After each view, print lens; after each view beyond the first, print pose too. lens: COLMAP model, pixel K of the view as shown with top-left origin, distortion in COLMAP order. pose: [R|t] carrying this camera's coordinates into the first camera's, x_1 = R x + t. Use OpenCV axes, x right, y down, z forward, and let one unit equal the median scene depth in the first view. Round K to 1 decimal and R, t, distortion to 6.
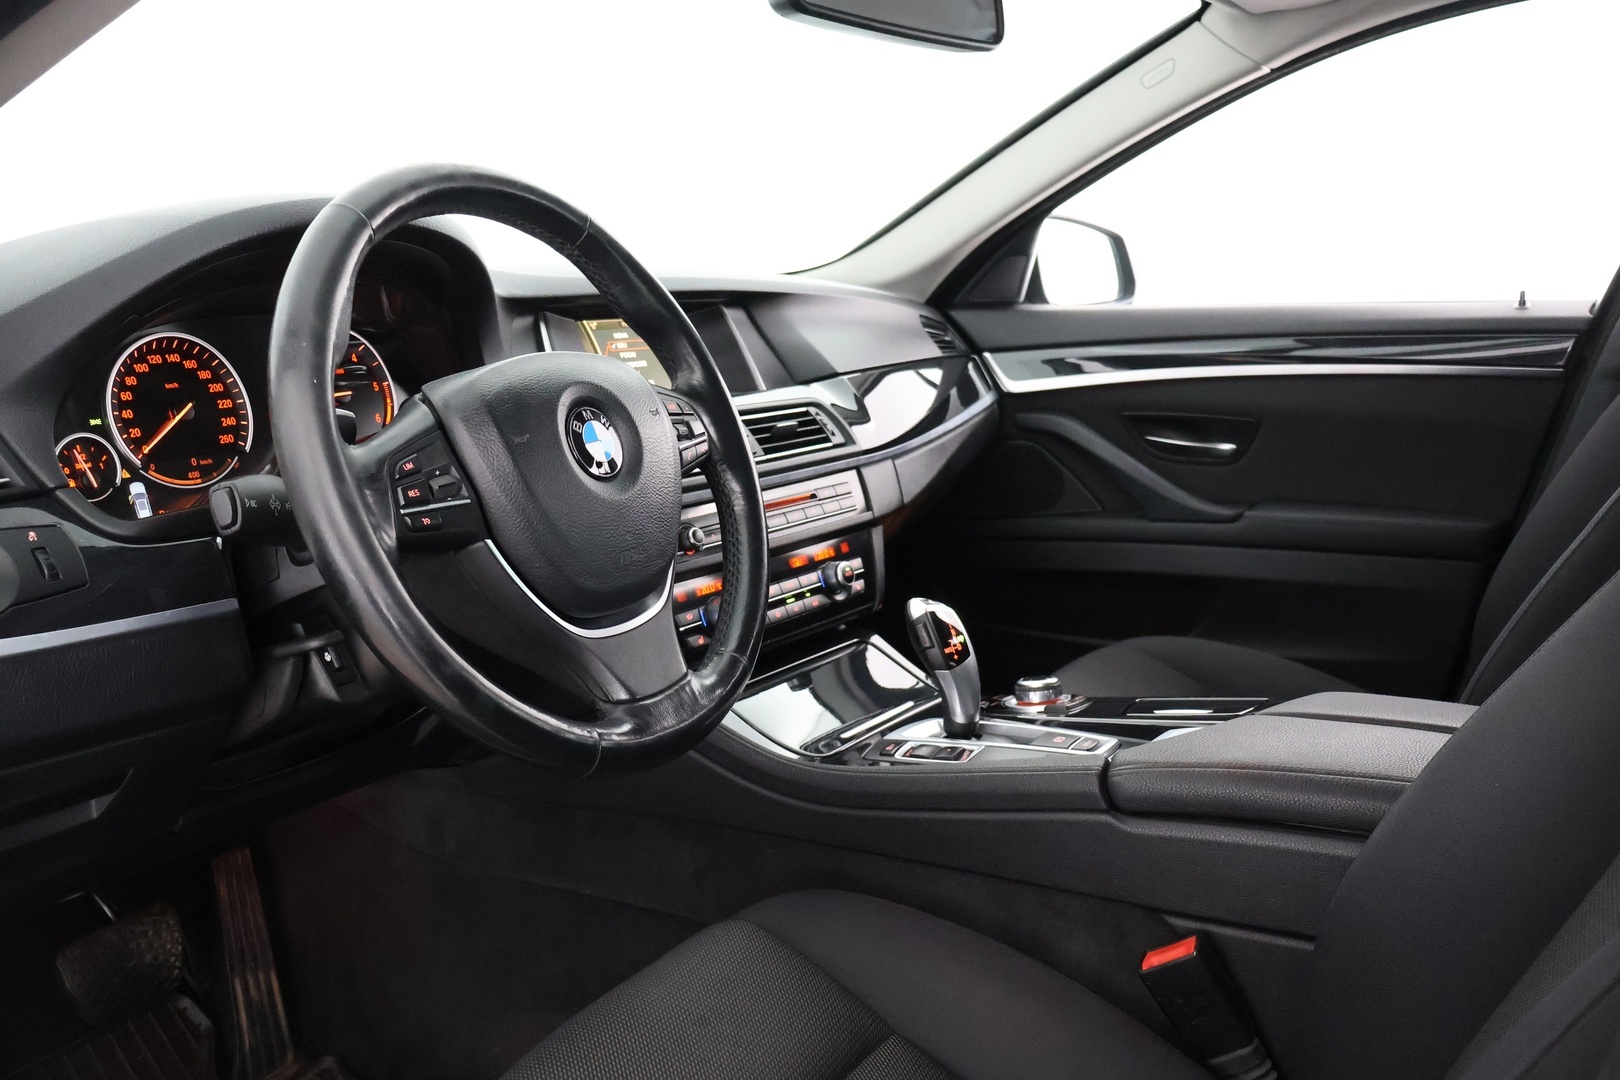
lens RADIAL K [[1332.9, 0, 821.2], [0, 1332.9, 530.6], [0, 0, 1]] dist [-0.024974, 0.021167]
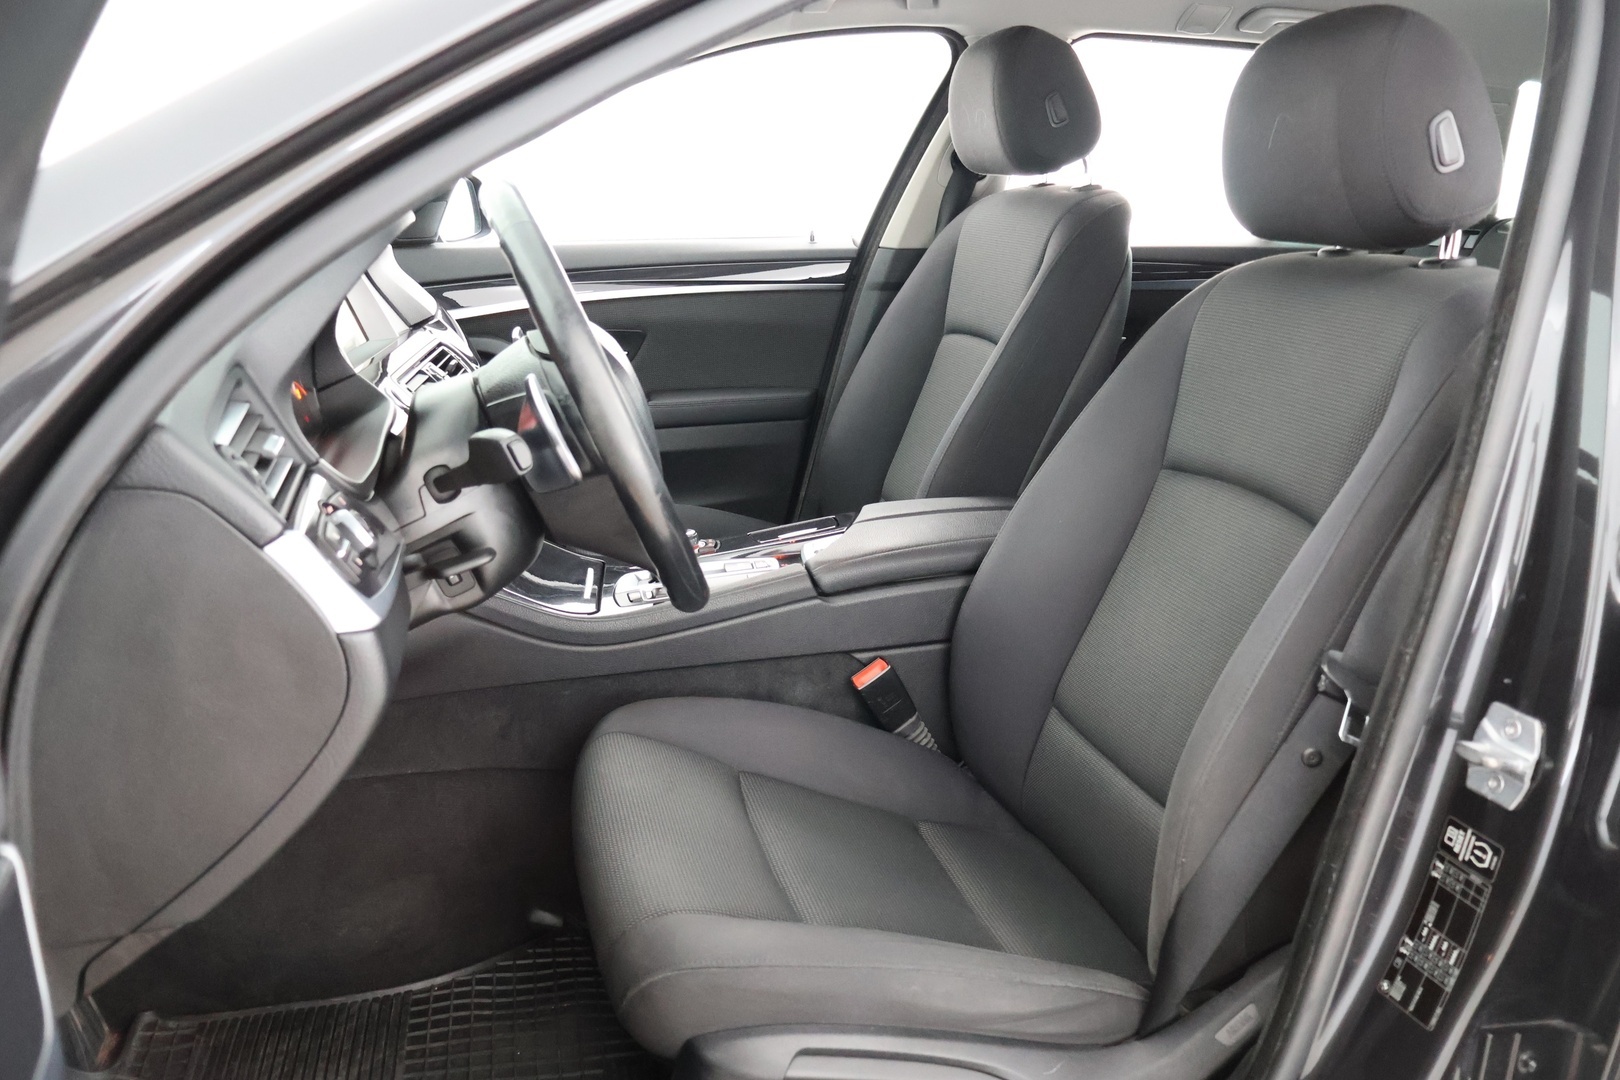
lens RADIAL K [[1332.9, 0, 811.7], [0, 1332.9, 540.0], [0, 0, 1]] dist [-0.024974, 0.021167]
pose [[0.710519, -0.161378, 0.684923, -0.633390], [0.103307, 0.986723, 0.125319, -0.034672], [-0.696054, -0.018285, 0.717757, -0.070691]]
